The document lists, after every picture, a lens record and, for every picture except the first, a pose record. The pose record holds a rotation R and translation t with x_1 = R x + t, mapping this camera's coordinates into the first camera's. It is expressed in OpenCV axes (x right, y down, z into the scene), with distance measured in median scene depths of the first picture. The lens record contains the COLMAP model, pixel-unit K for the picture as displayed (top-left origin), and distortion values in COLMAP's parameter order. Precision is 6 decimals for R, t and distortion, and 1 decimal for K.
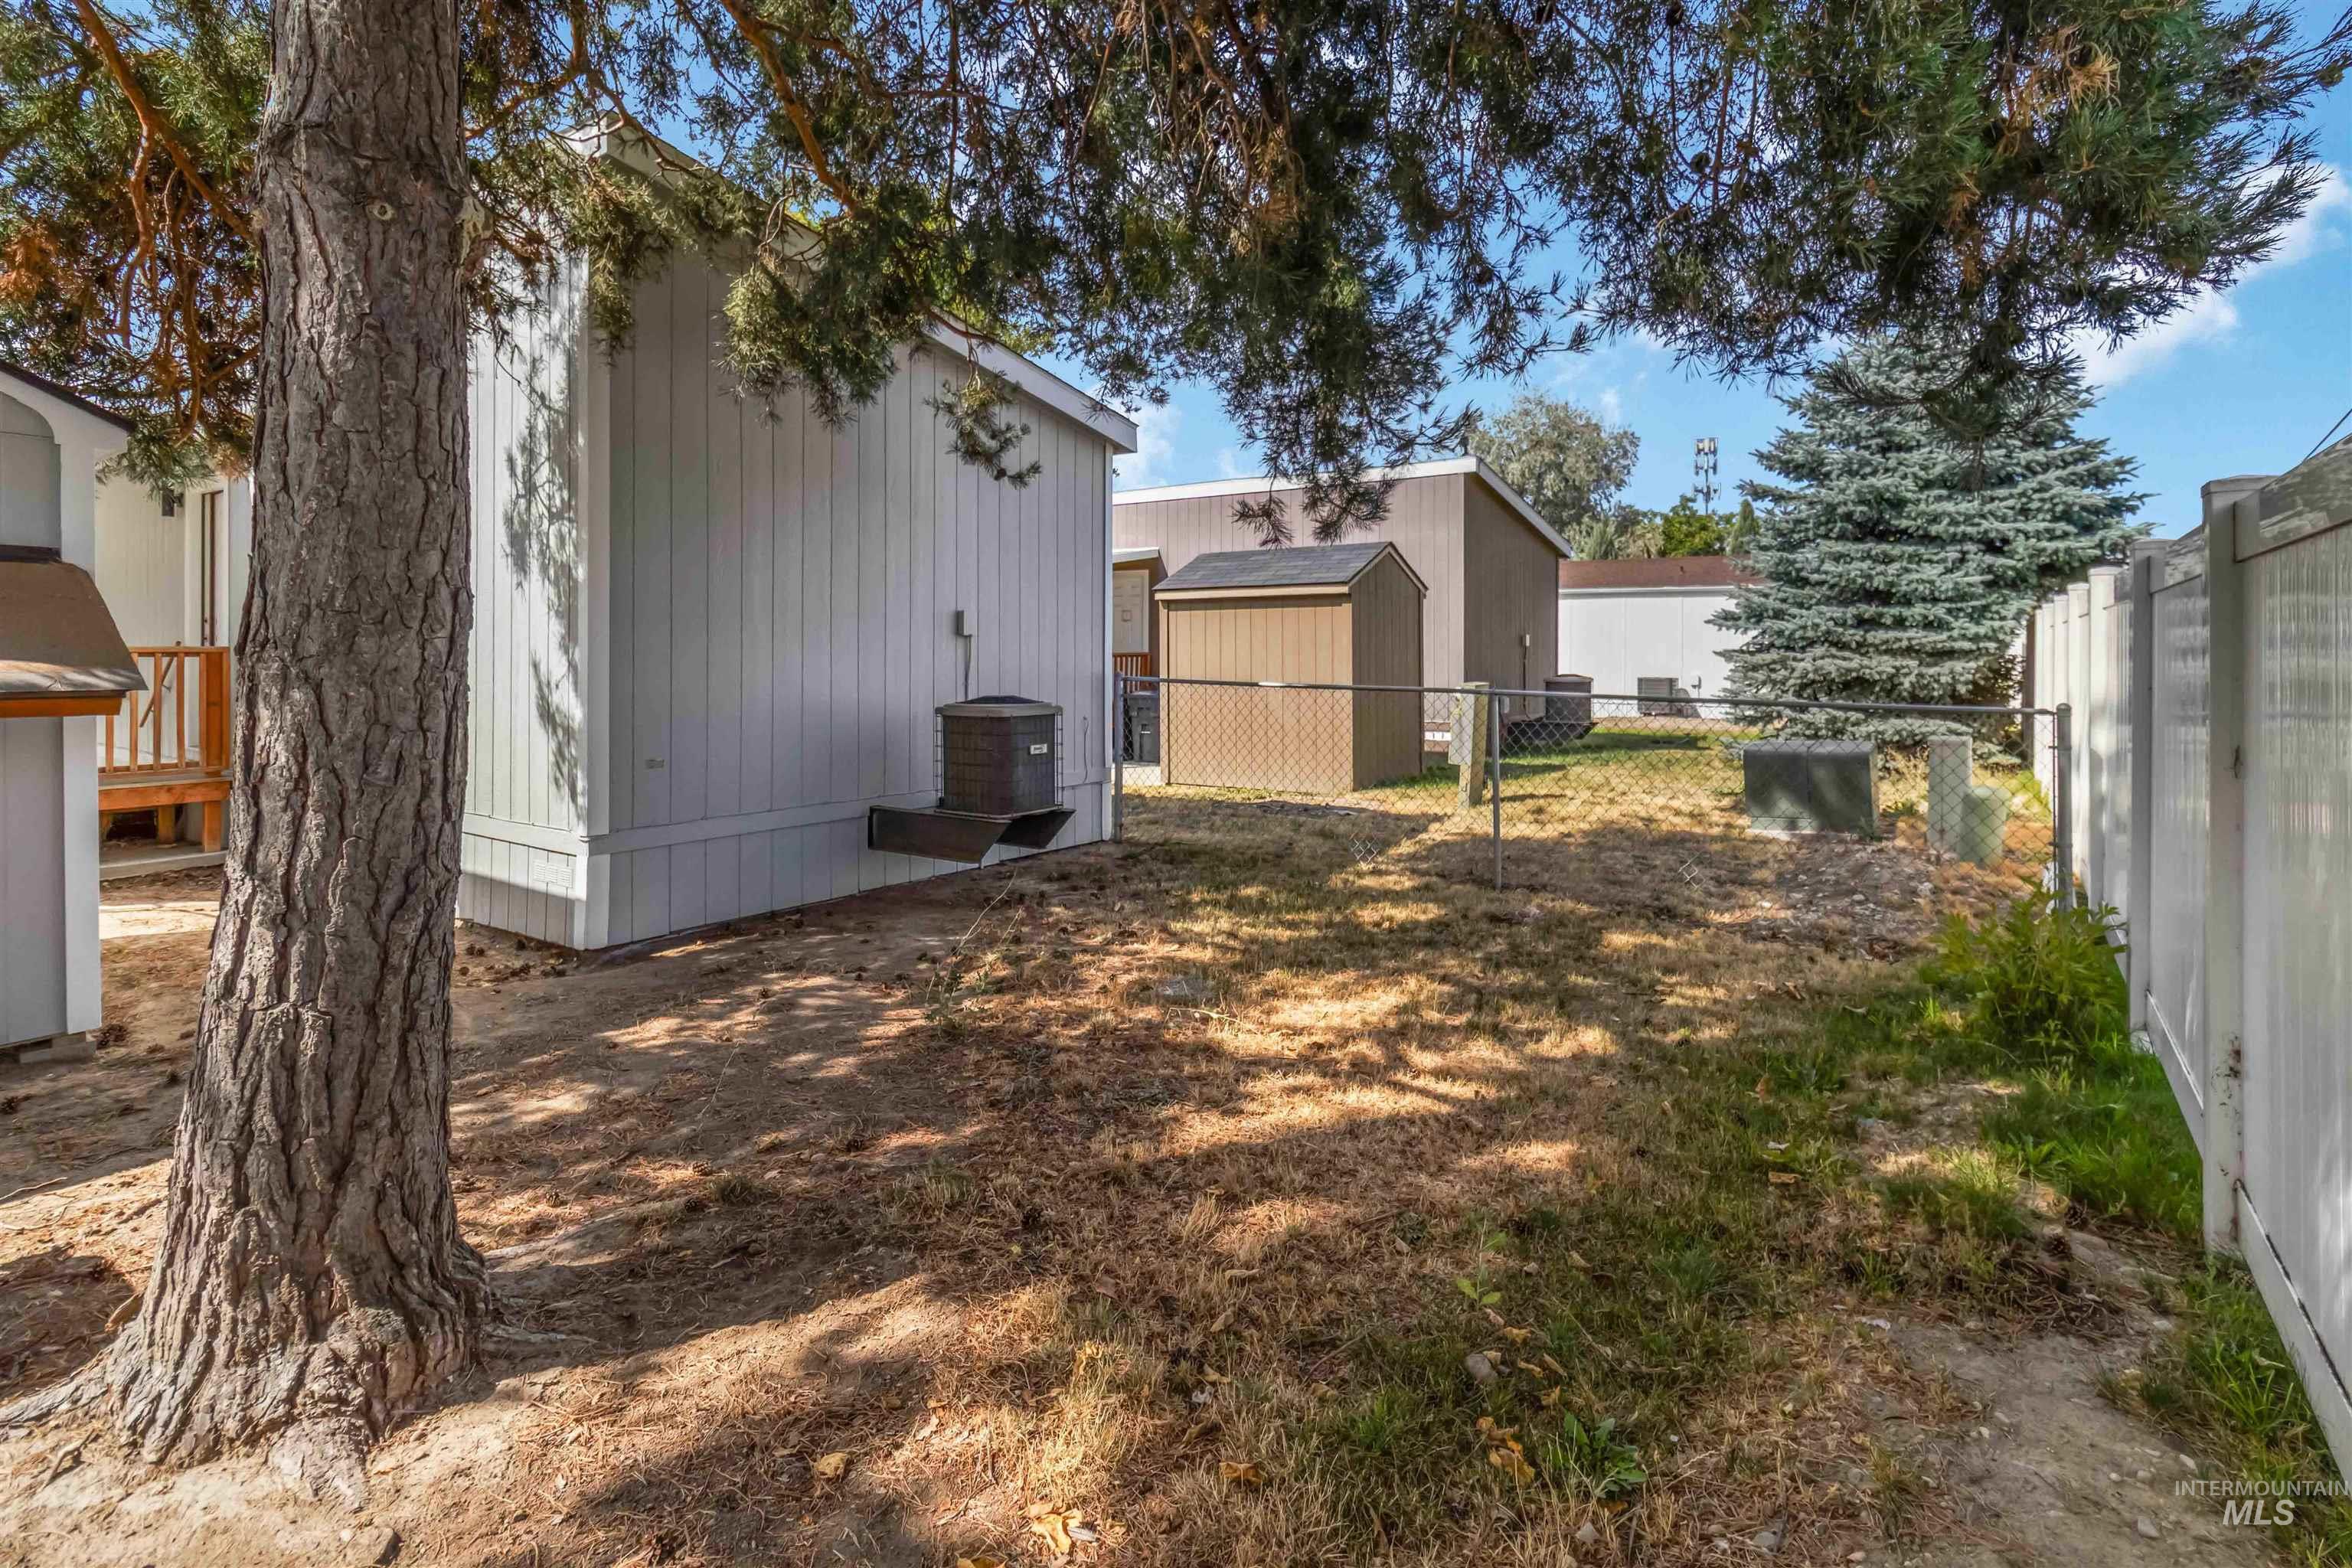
lens RADIAL K [[1095.4, 0, 1216.9], [0, 1095.4, 658.6], [0, 0, 1]] dist [-0.000548, -0.000044]
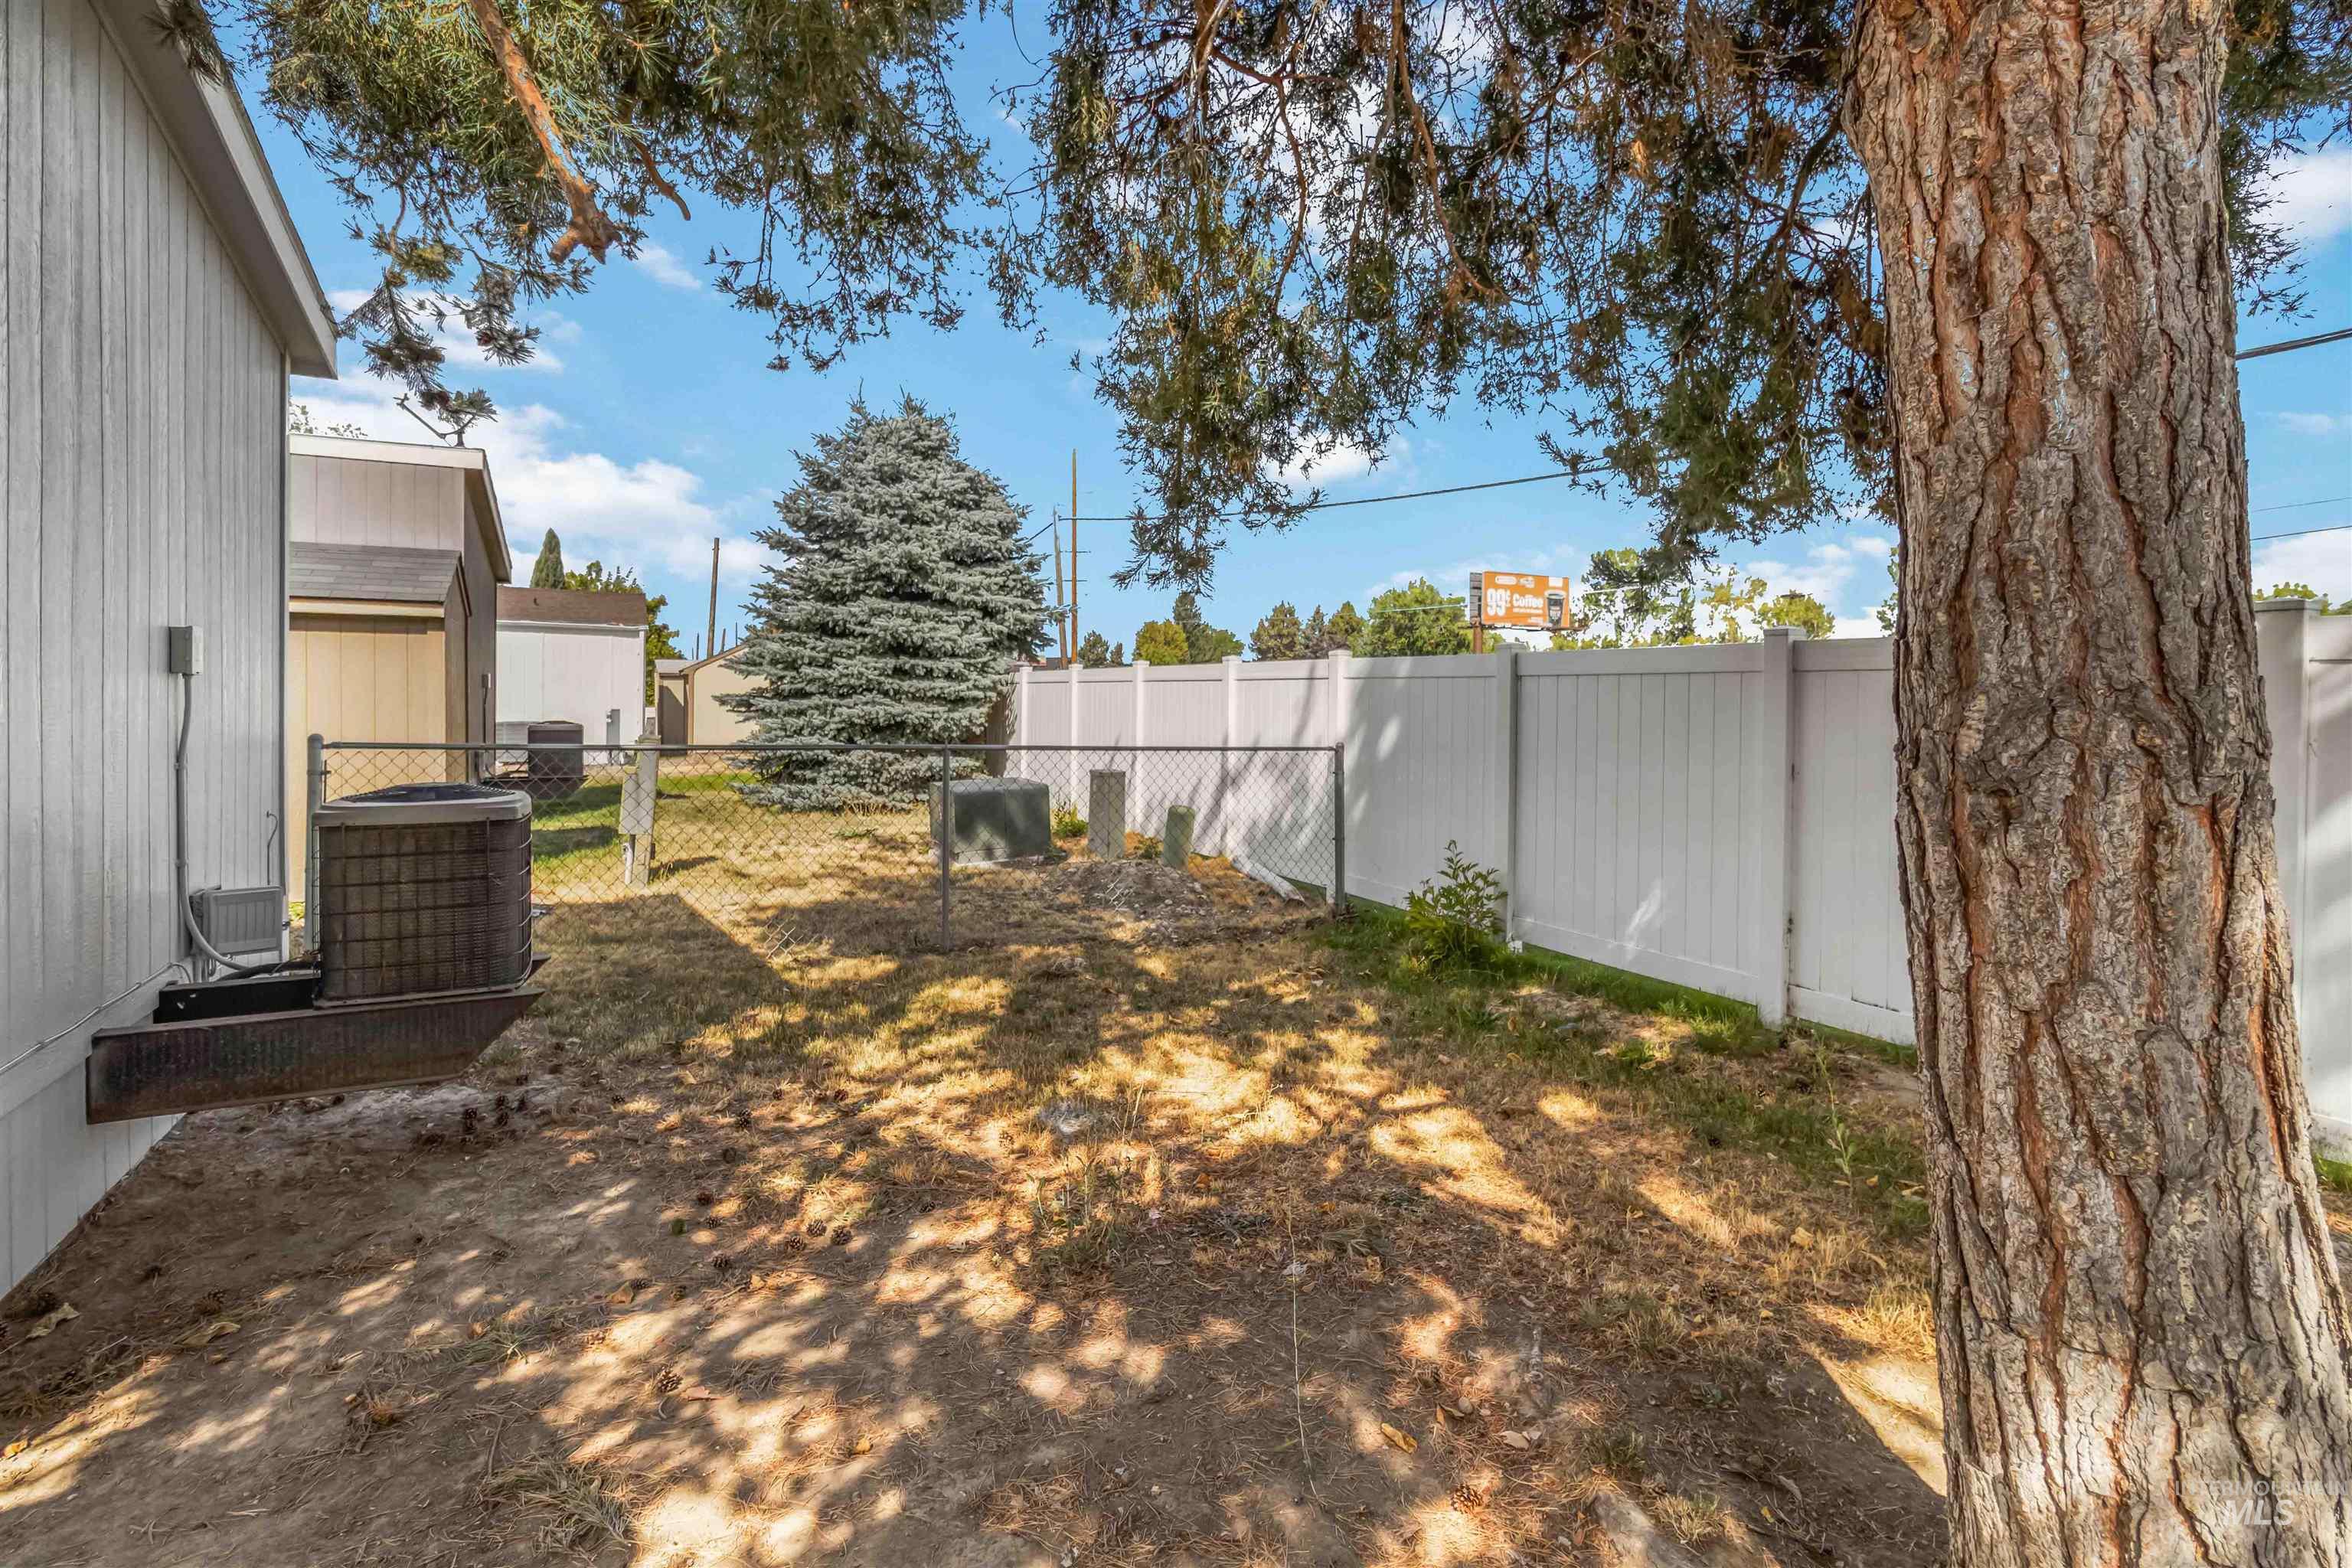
lens RADIAL K [[1119.8, 0, 1181.1], [0, 1119.8, 707.7], [0, 0, 1]] dist [0.001502, 0.000328]
pose [[0.482207, -0.003107, 0.876052, -0.283209], [-0.007218, 0.999946, 0.007519, -0.007862], [-0.876028, -0.009949, 0.482158, 0.197938]]
